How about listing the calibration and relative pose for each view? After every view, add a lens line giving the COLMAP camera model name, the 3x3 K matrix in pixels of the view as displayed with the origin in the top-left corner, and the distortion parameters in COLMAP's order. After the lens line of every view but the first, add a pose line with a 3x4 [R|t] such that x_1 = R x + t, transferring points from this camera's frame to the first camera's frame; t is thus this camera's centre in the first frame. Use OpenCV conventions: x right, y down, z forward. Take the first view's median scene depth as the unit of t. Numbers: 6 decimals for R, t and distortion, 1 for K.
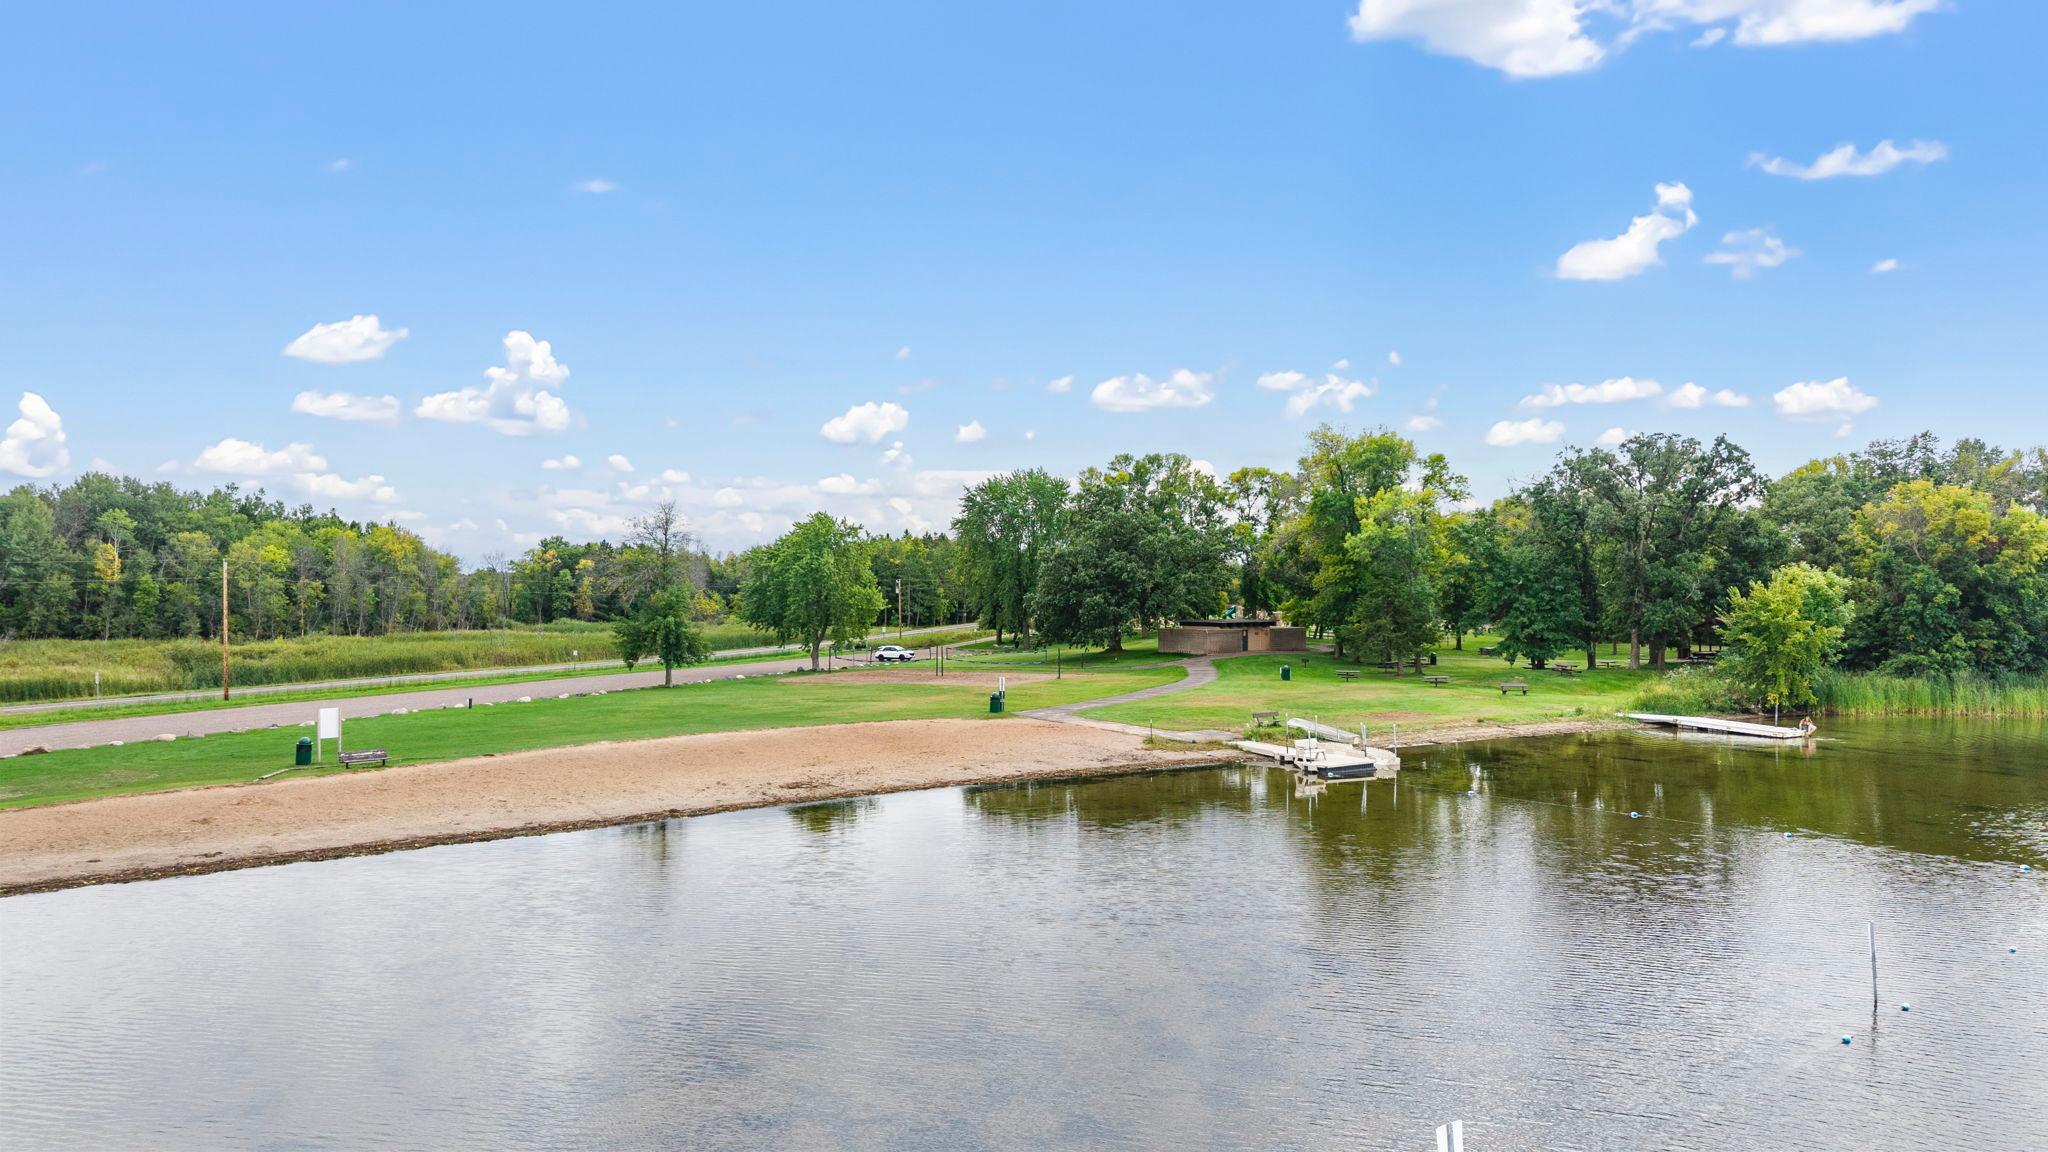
lens RADIAL K [[1357.4, 0, 1019.1], [0, 1357.4, 575.6], [0, 0, 1]] dist [0.004355, -0.003186]
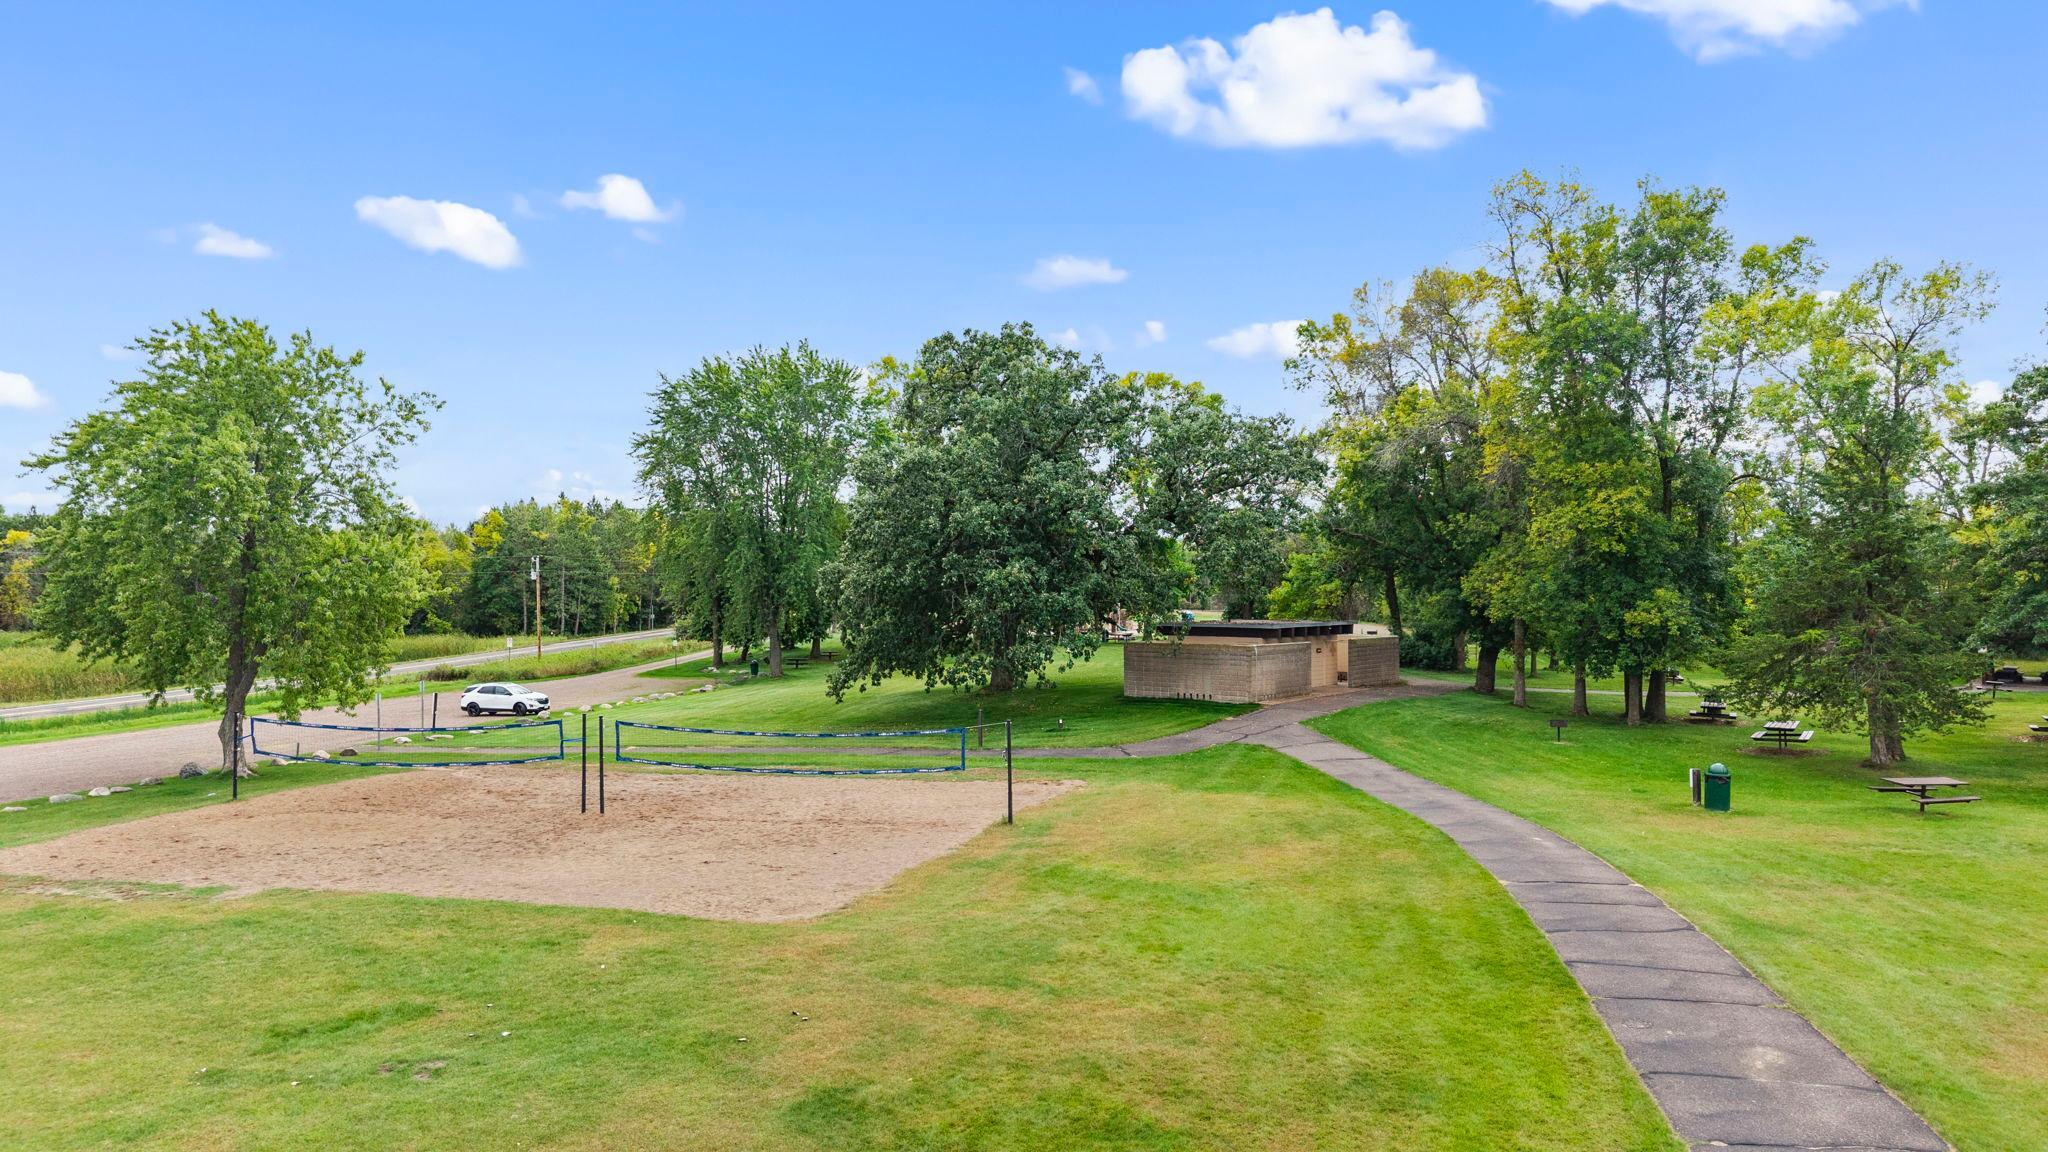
lens RADIAL K [[1357.4, 0, 1019.1], [0, 1357.4, 575.6], [0, 0, 1]] dist [0.004355, -0.003186]
pose [[0.973746, 0.000161, 0.227638, -0.023182], [0.000021, 1.000000, -0.000795, 0.013471], [-0.227638, 0.000779, 0.973746, 0.446413]]
